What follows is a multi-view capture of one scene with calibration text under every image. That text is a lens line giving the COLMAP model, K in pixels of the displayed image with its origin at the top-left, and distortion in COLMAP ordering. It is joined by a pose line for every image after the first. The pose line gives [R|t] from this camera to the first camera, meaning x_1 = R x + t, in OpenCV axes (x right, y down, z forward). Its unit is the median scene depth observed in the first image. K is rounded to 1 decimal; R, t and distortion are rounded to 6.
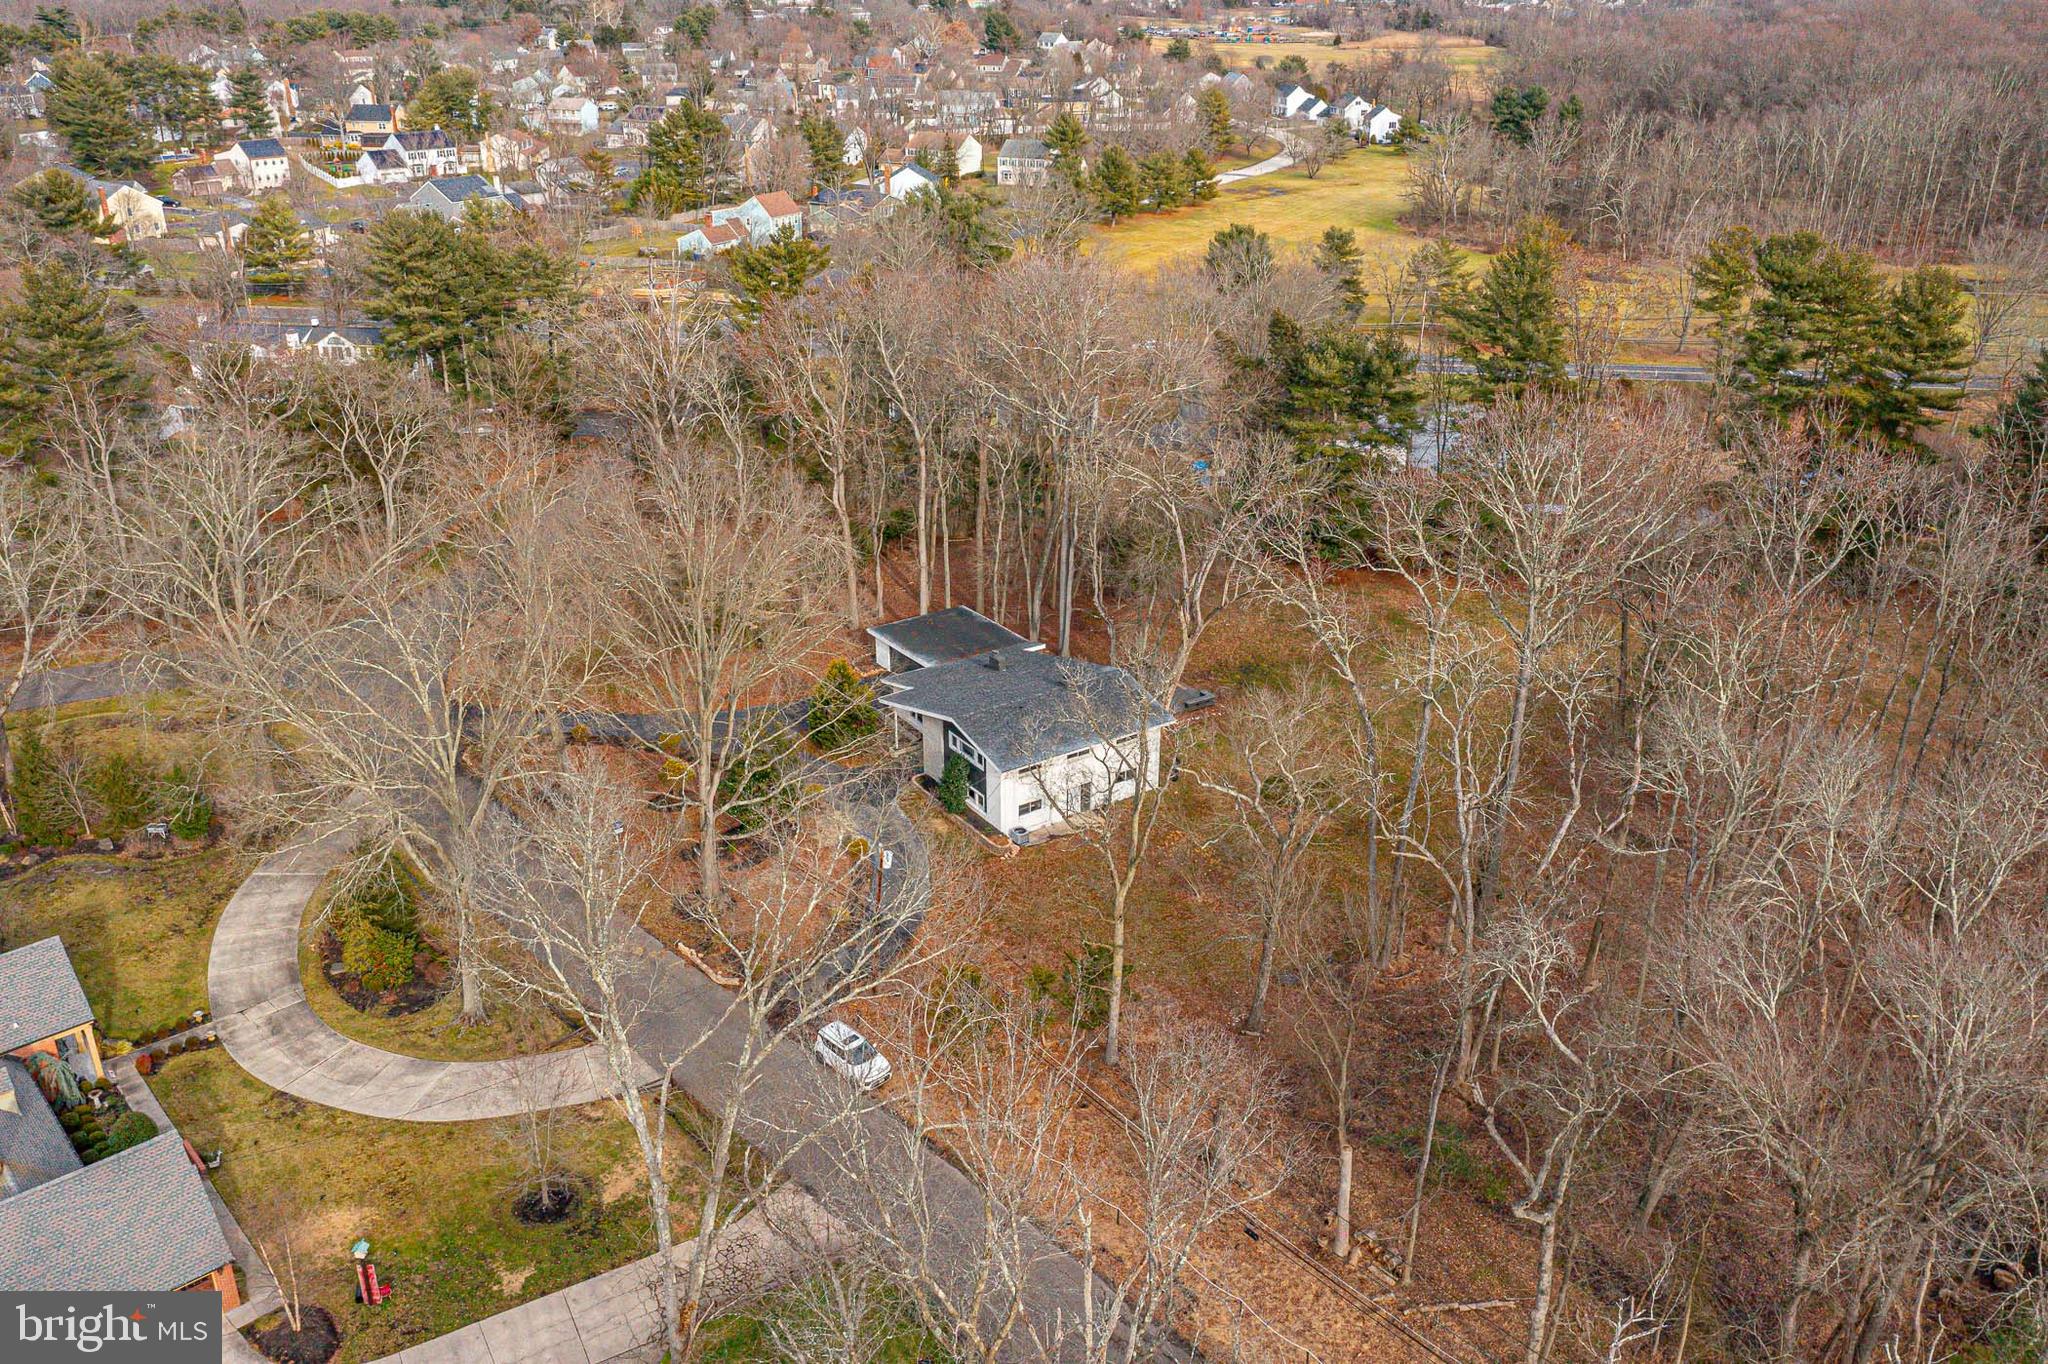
lens RADIAL K [[1621.3, 0, 1023.1], [0, 1621.3, 674.7], [0, 0, 1]] dist [0.006402, 0.003515]
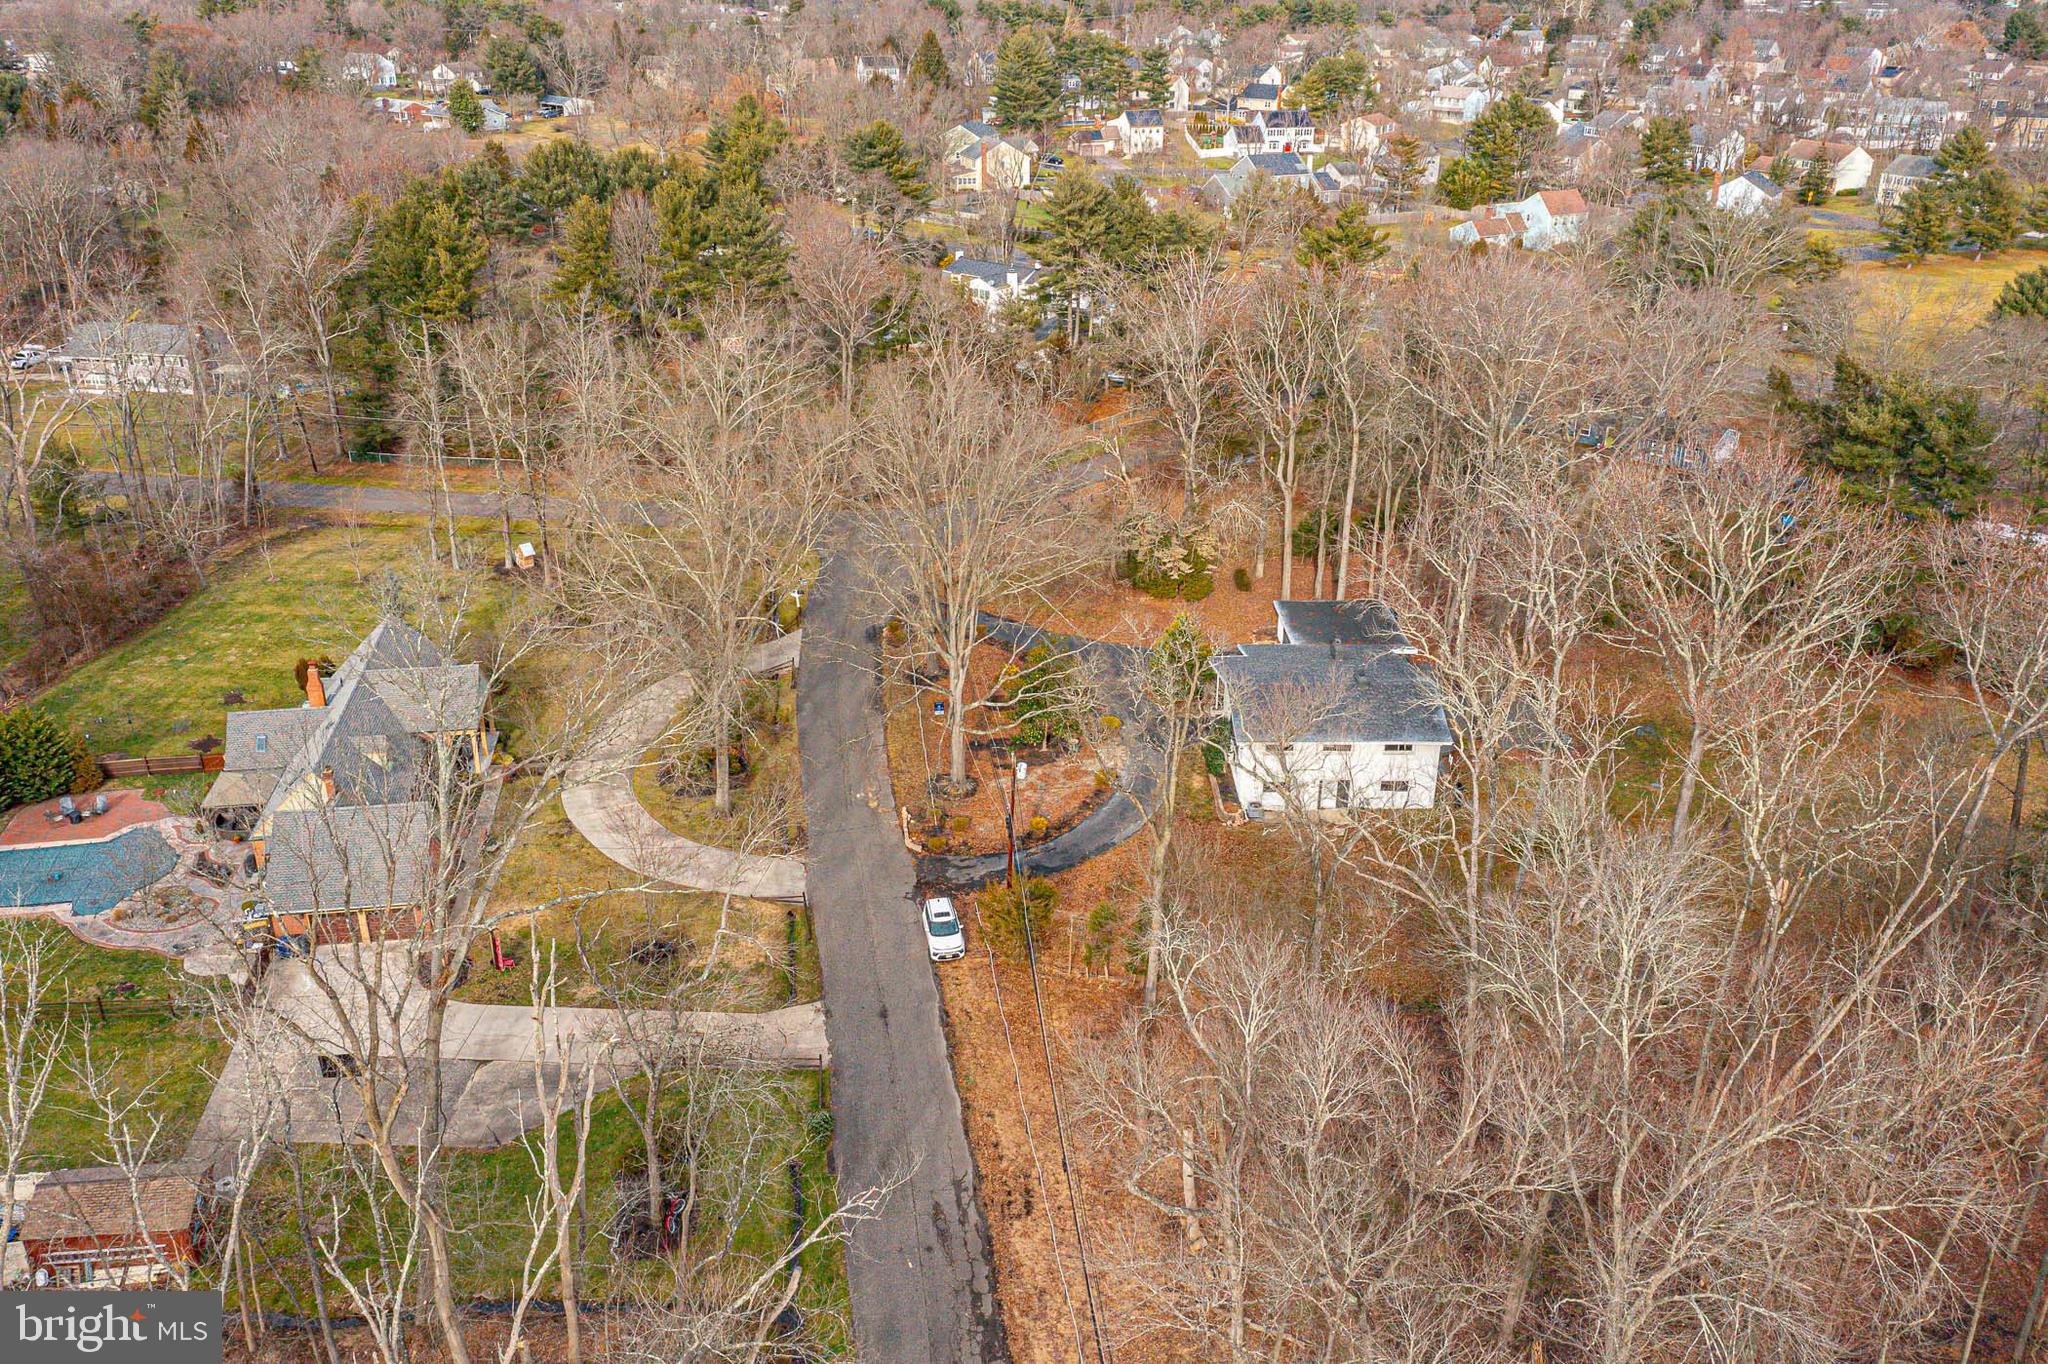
lens RADIAL K [[1621.3, 0, 1027.3], [0, 1621.3, 688.0], [0, 0, 1]] dist [0.006402, 0.003515]
pose [[0.838886, 0.229340, -0.493633, 0.113334], [-0.223379, 0.972068, 0.072005, -0.005208], [0.496359, 0.049863, 0.866684, 0.012352]]
